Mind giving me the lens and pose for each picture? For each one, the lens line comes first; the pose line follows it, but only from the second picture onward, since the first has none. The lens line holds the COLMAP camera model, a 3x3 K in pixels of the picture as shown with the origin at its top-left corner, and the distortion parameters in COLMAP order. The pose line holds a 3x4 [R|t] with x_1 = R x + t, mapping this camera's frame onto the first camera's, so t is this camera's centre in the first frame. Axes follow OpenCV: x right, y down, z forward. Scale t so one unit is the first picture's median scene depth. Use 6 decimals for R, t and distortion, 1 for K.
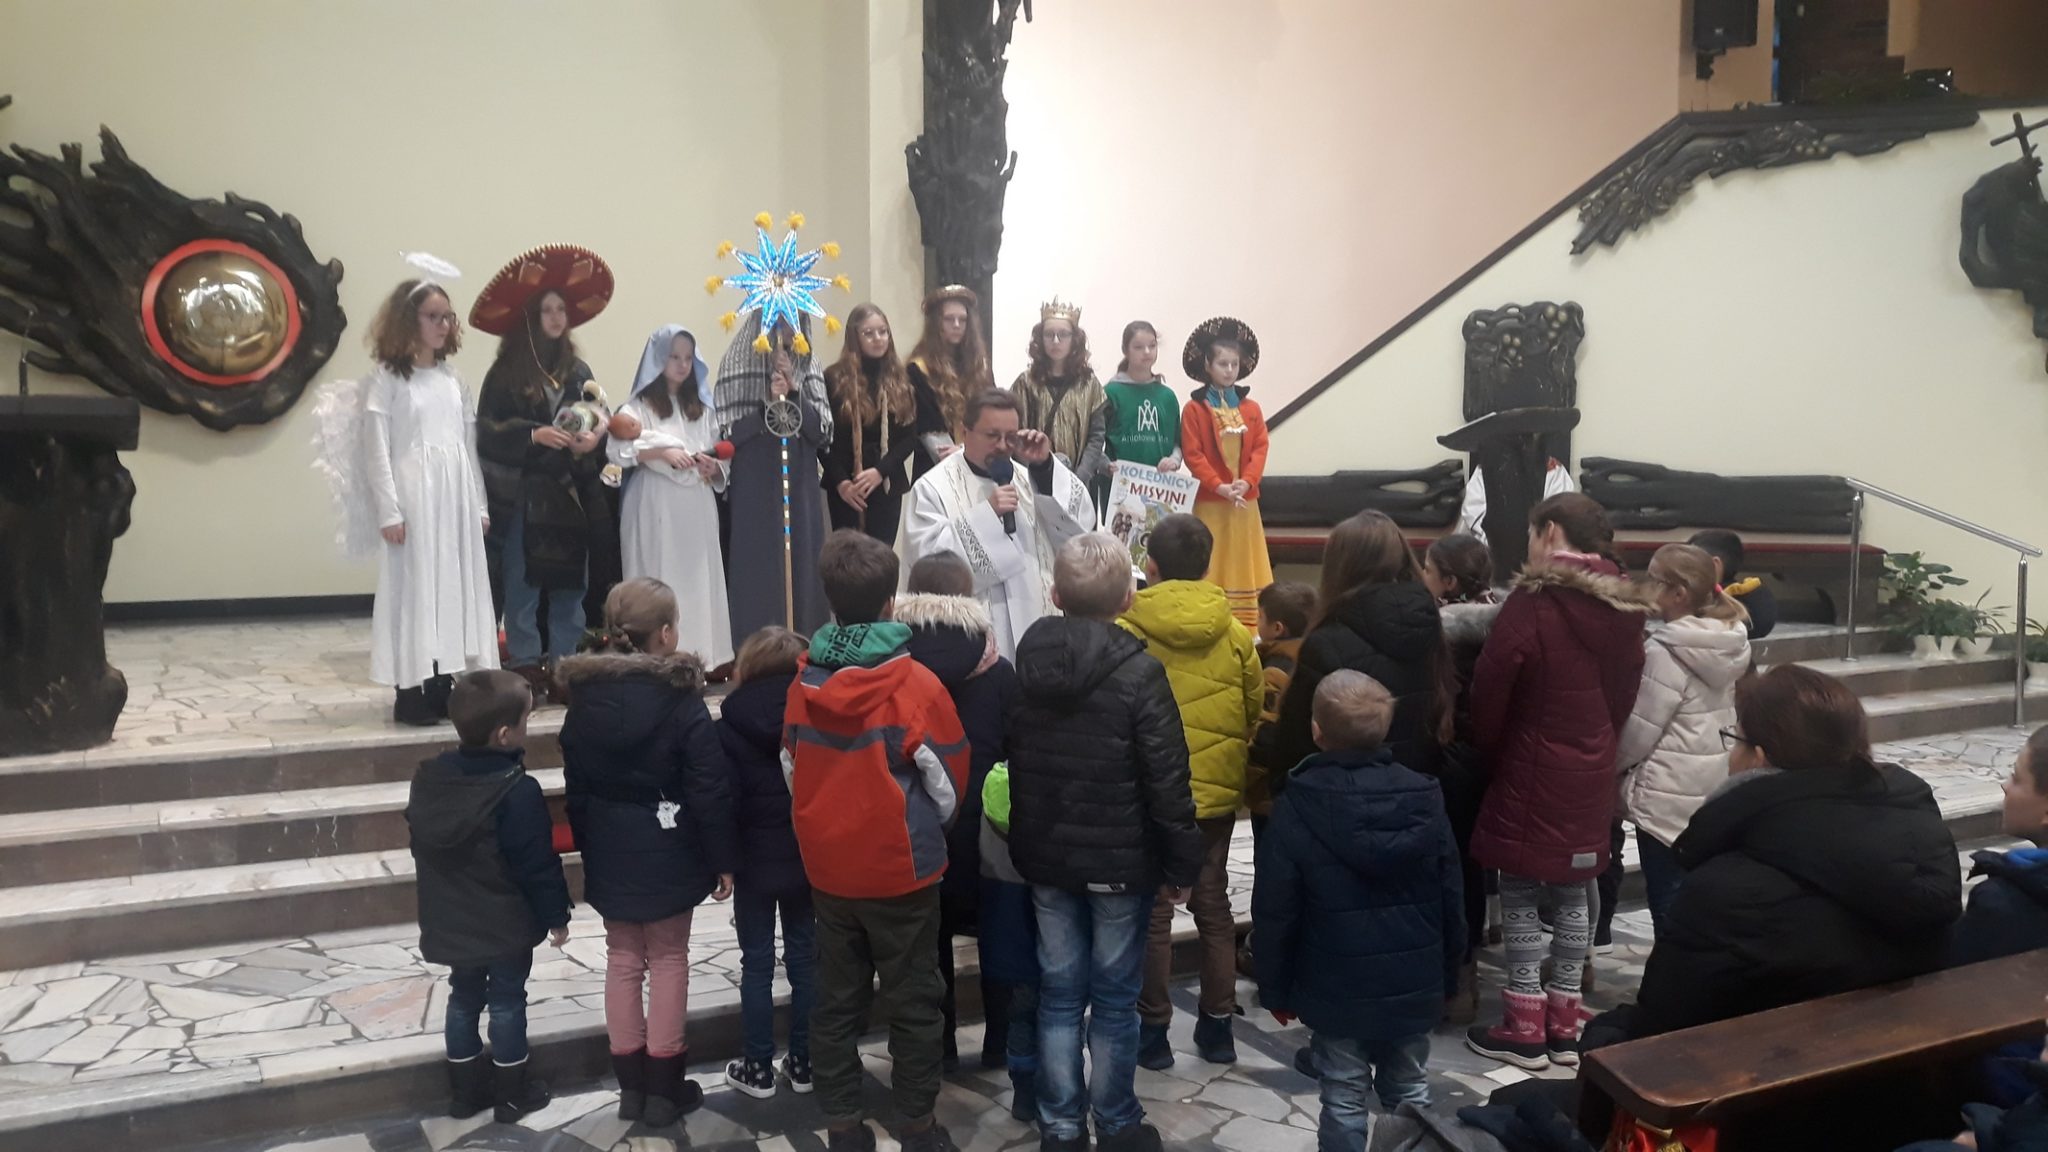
lens RADIAL K [[1666.5, 0, 1022.9], [0, 1666.5, 574.7], [0, 0, 1]] dist [0.000949, -0.005533]
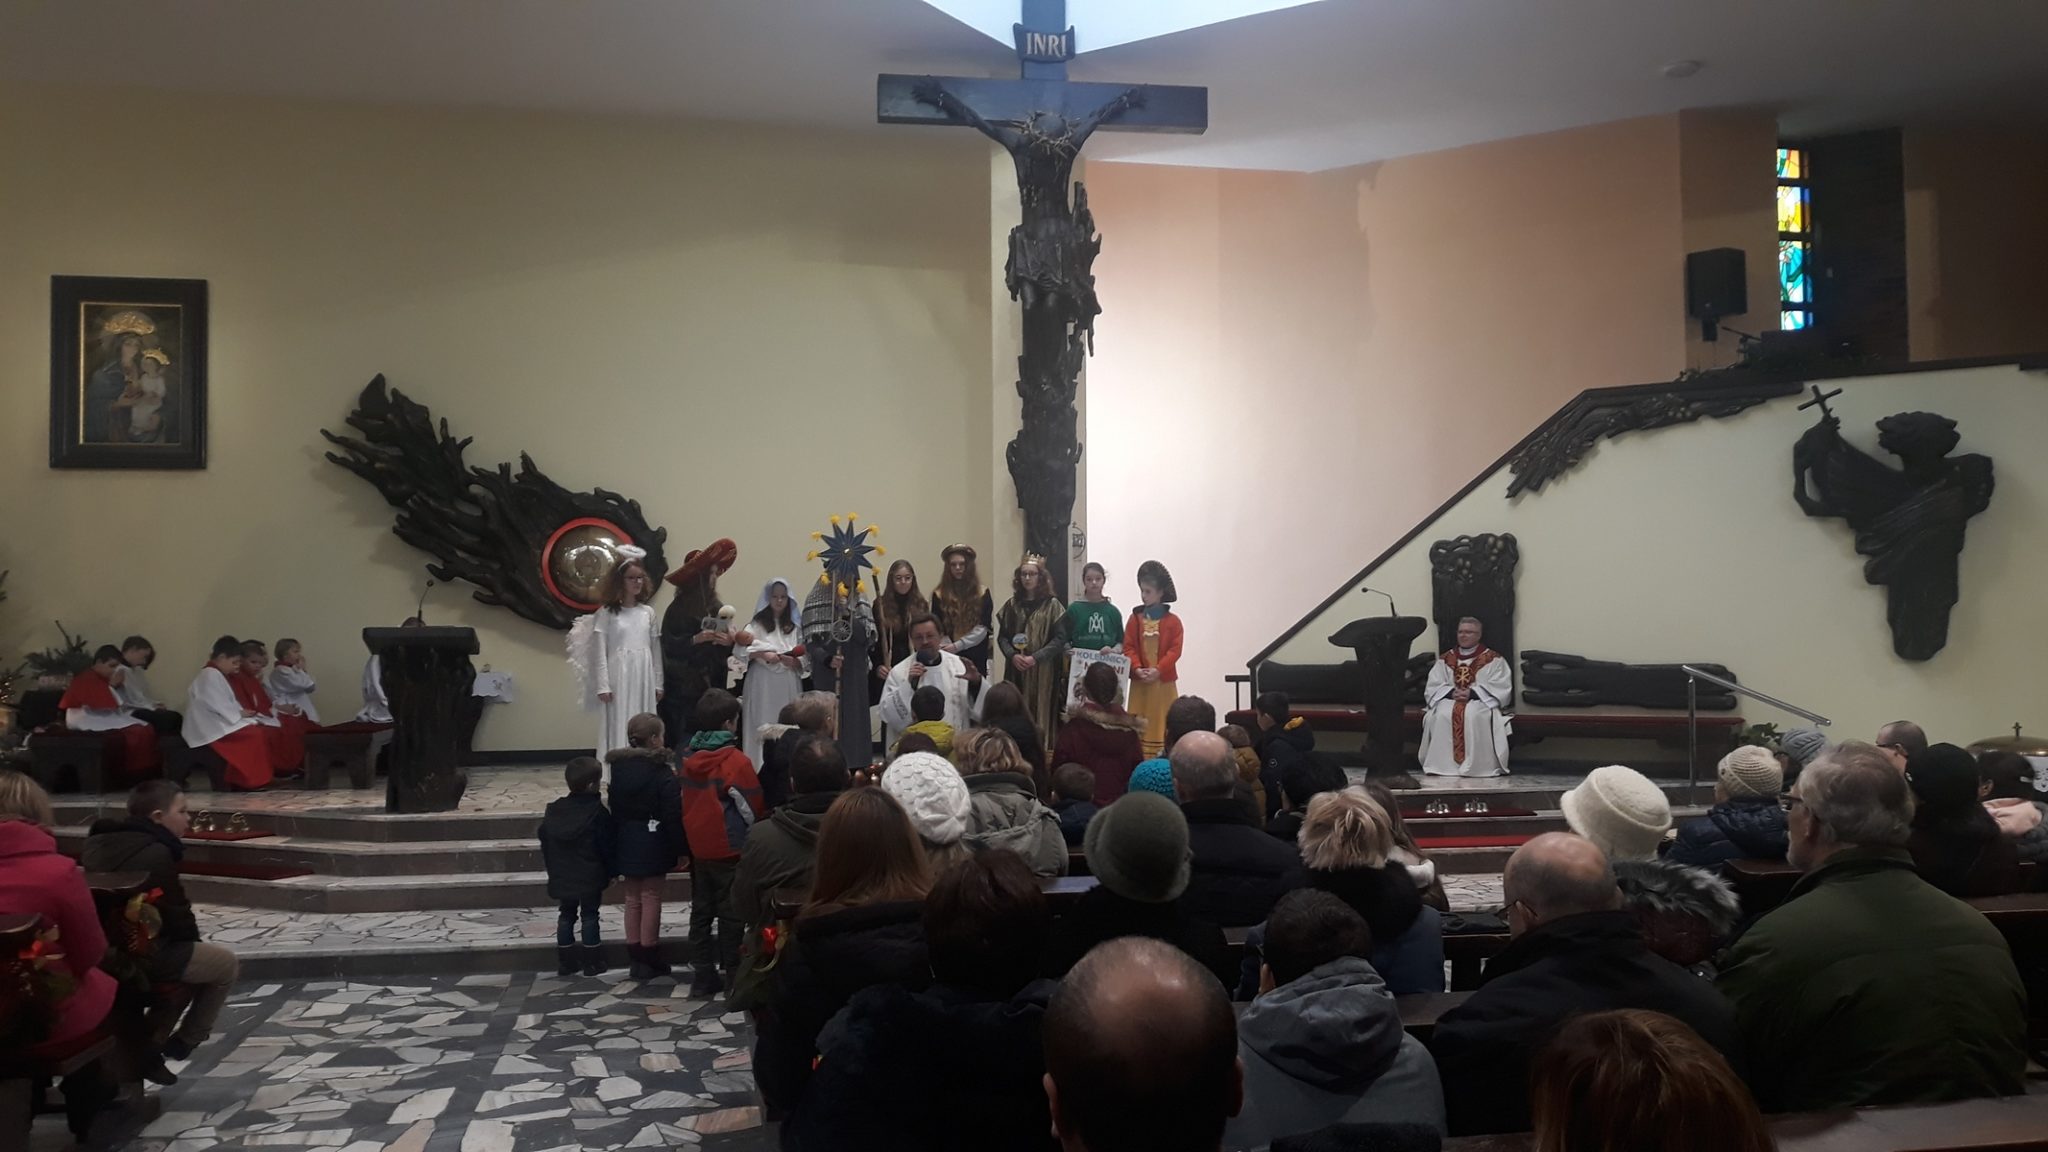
lens RADIAL K [[1620.1, 0, 1022.6], [0, 1620.1, 577.8], [0, 0, 1]] dist [0.001336, 0.234449]
pose [[0.964295, -0.018718, -0.264169, 0.320478], [-0.012084, 0.993350, -0.114495, 0.025078], [0.264555, 0.113599, 0.957656, -0.355089]]
